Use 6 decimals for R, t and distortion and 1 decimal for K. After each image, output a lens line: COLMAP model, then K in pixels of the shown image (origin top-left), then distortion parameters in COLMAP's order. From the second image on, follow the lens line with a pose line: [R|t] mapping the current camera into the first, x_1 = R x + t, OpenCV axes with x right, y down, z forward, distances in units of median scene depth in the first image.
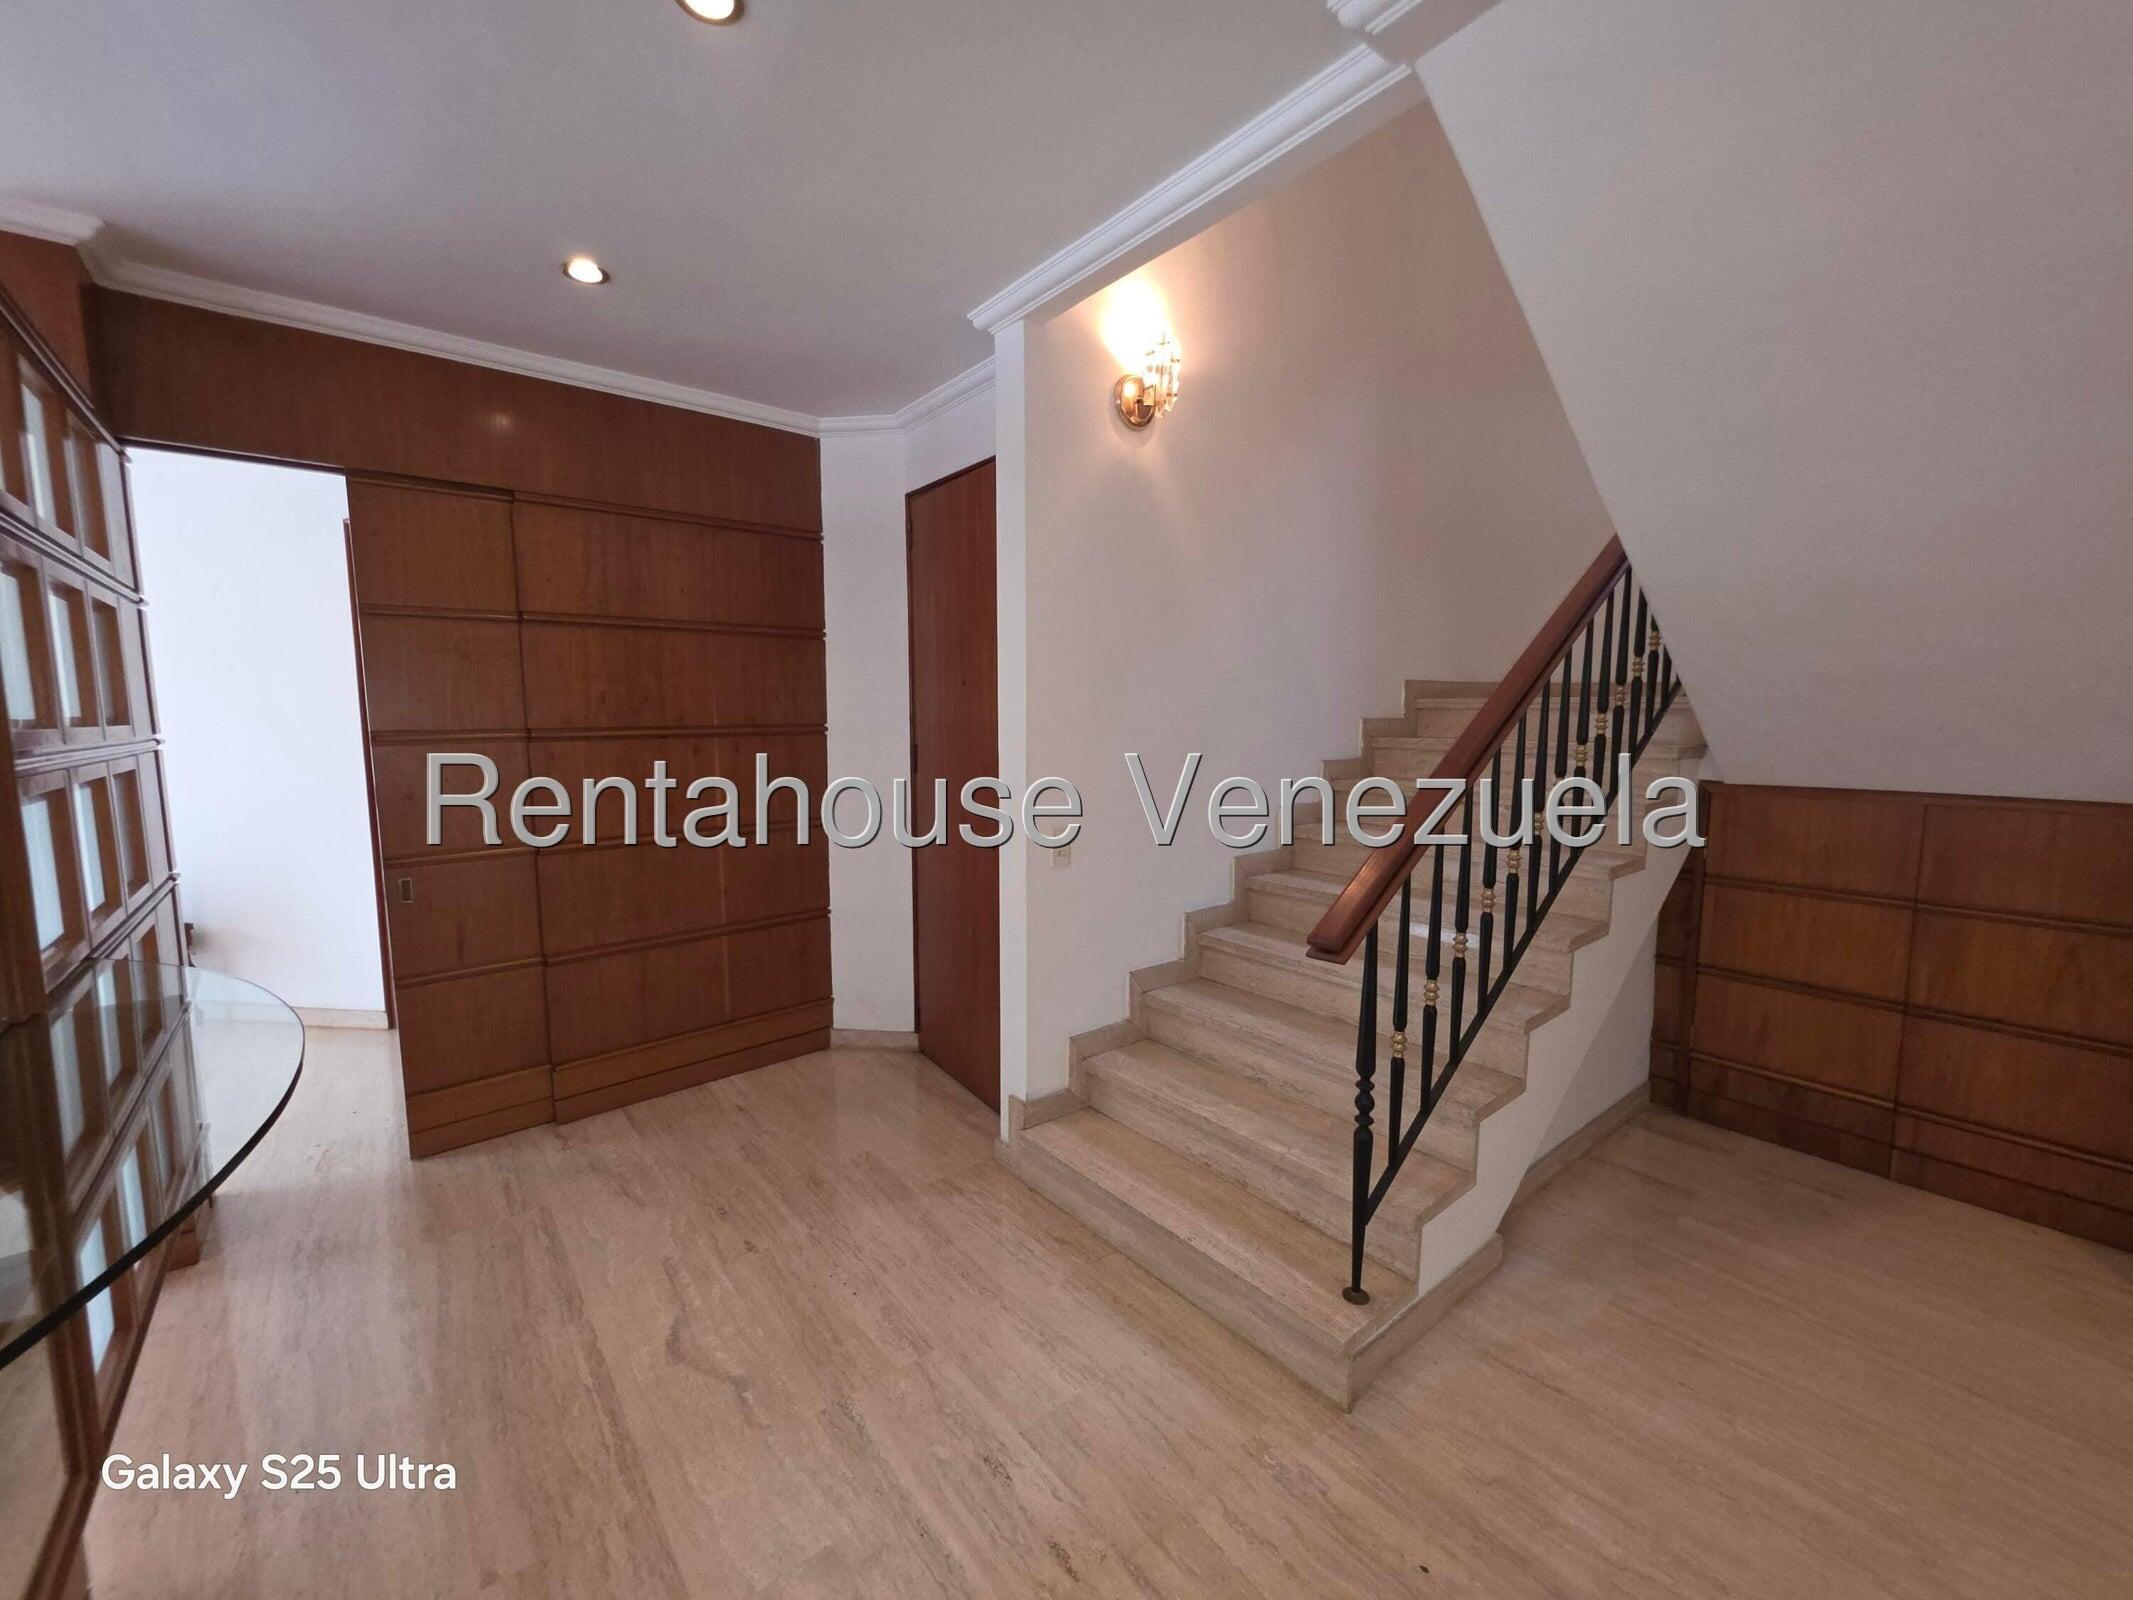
lens RADIAL K [[853.1, 0, 1066.5], [0, 853.1, 800.0], [0, 0, 1]] dist [-0.001925, -0.000728]
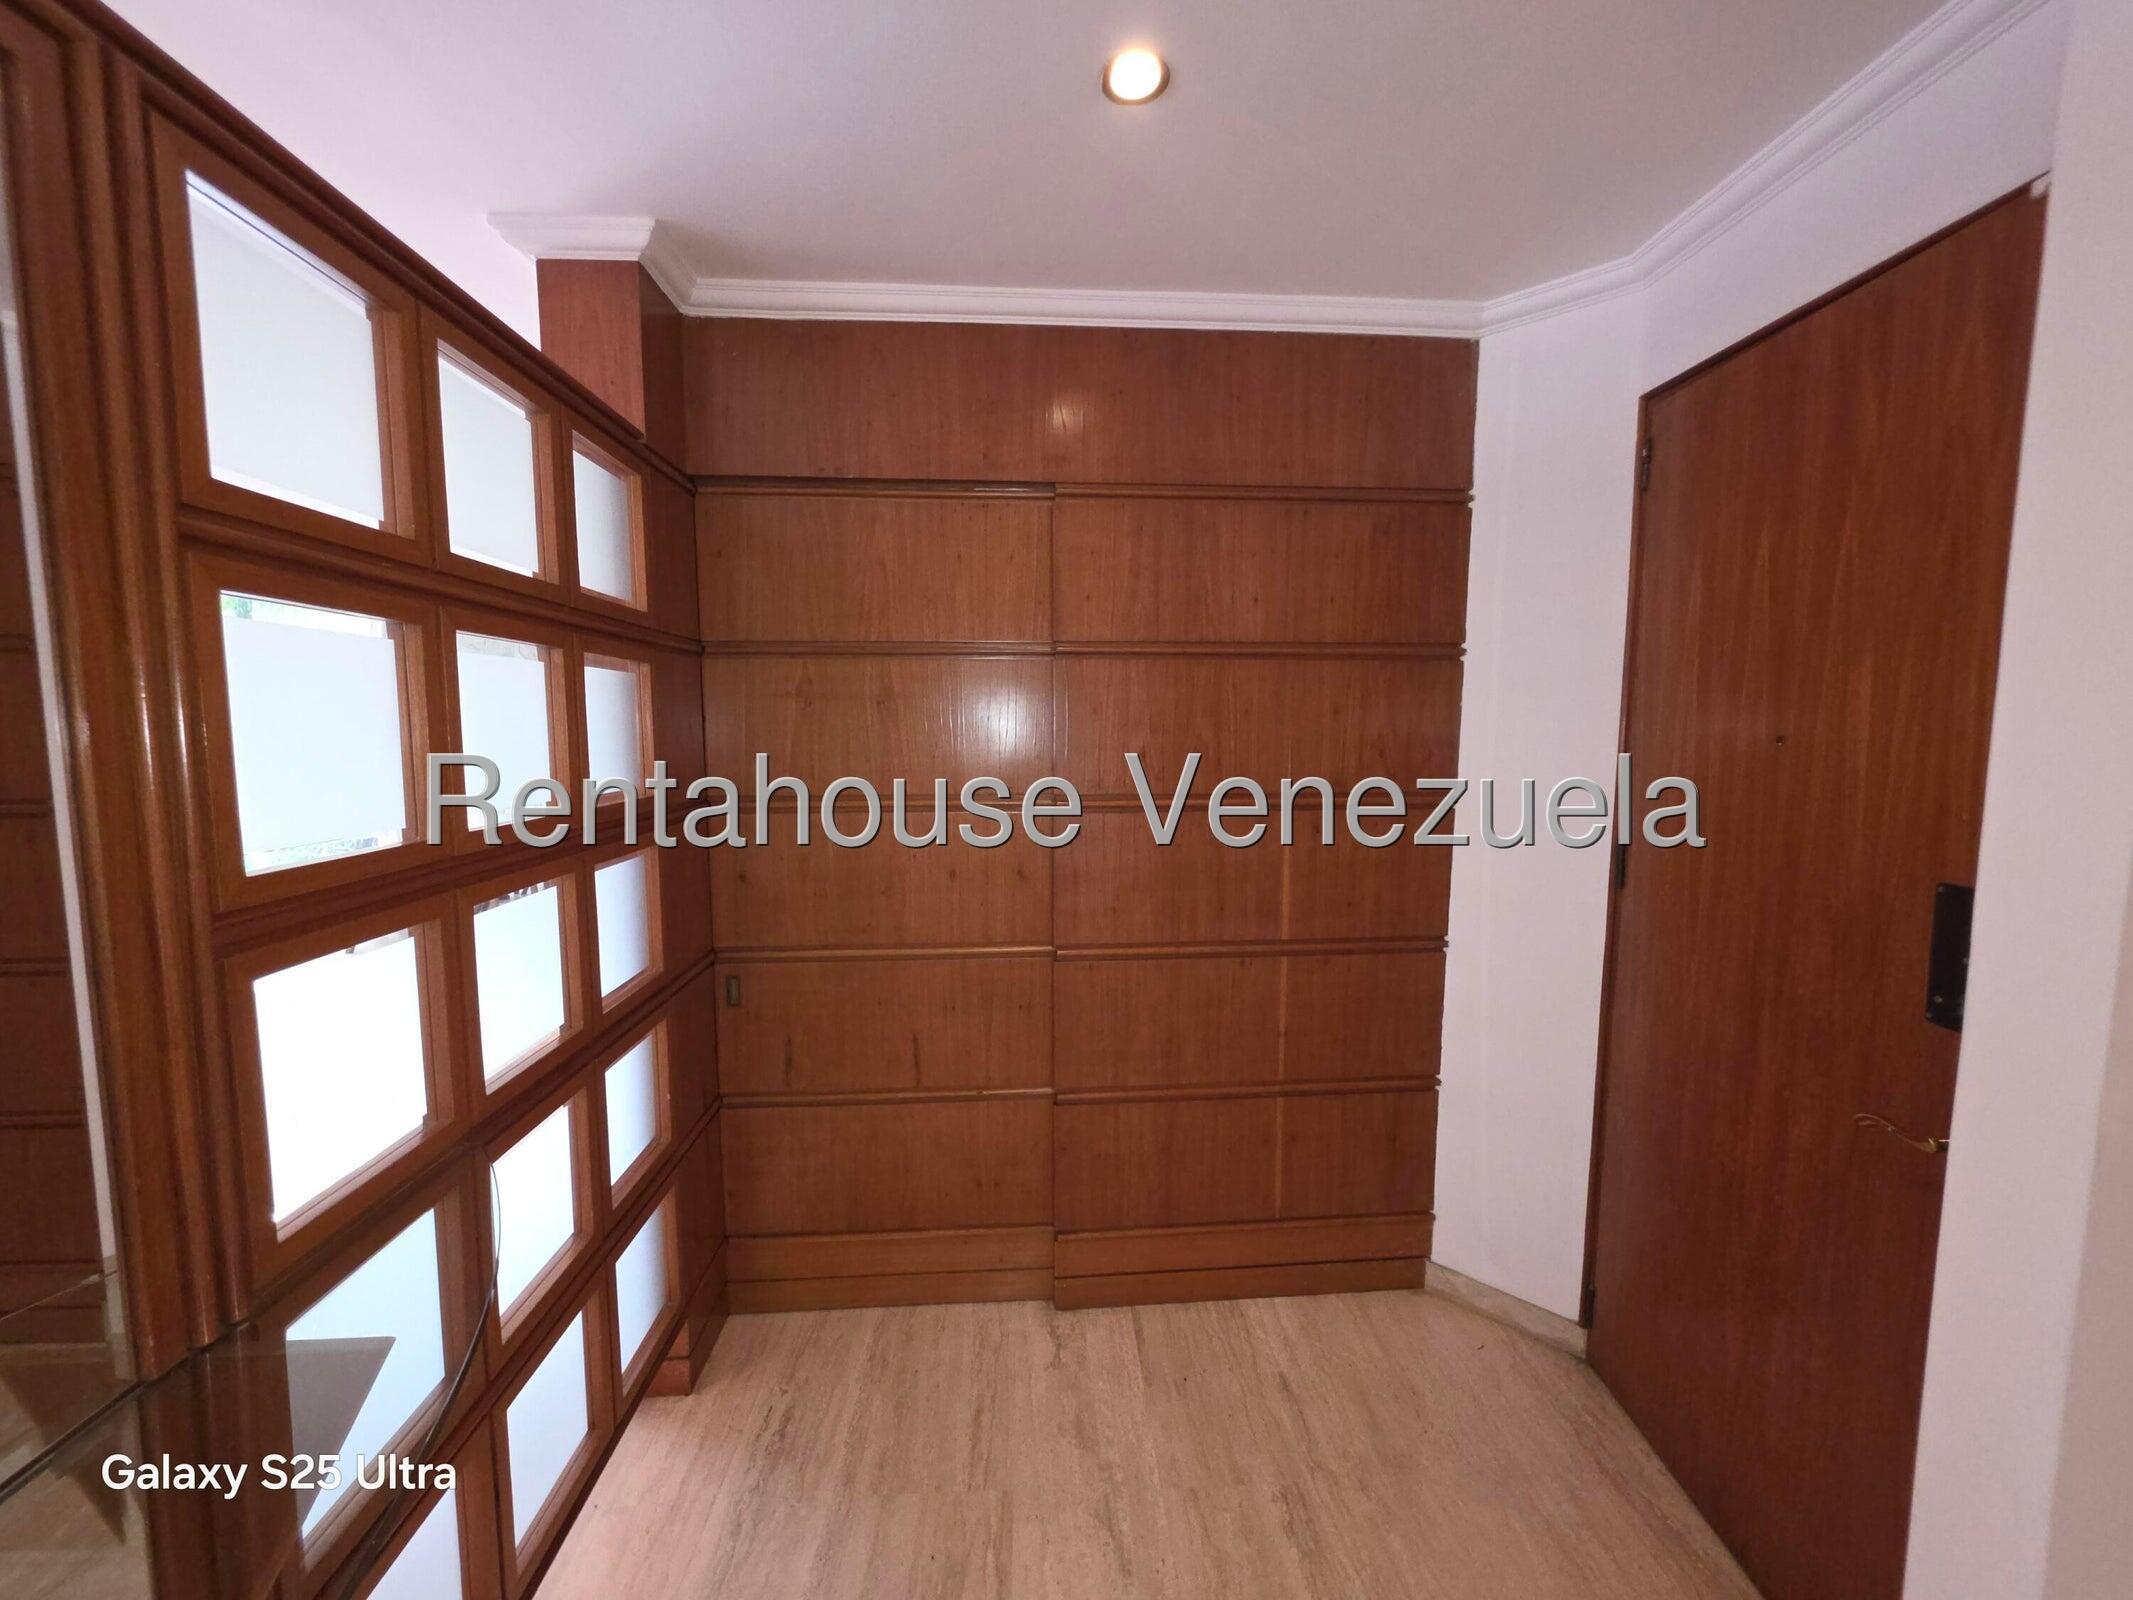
lens RADIAL K [[853.1, 0, 1066.5], [0, 853.1, 800.0], [0, 0, 1]] dist [-0.001925, -0.000728]
pose [[0.802436, 0.057210, -0.593990, -0.162516], [-0.066888, 0.997744, 0.005737, -0.080531], [0.592978, 0.035127, 0.804452, 0.377738]]
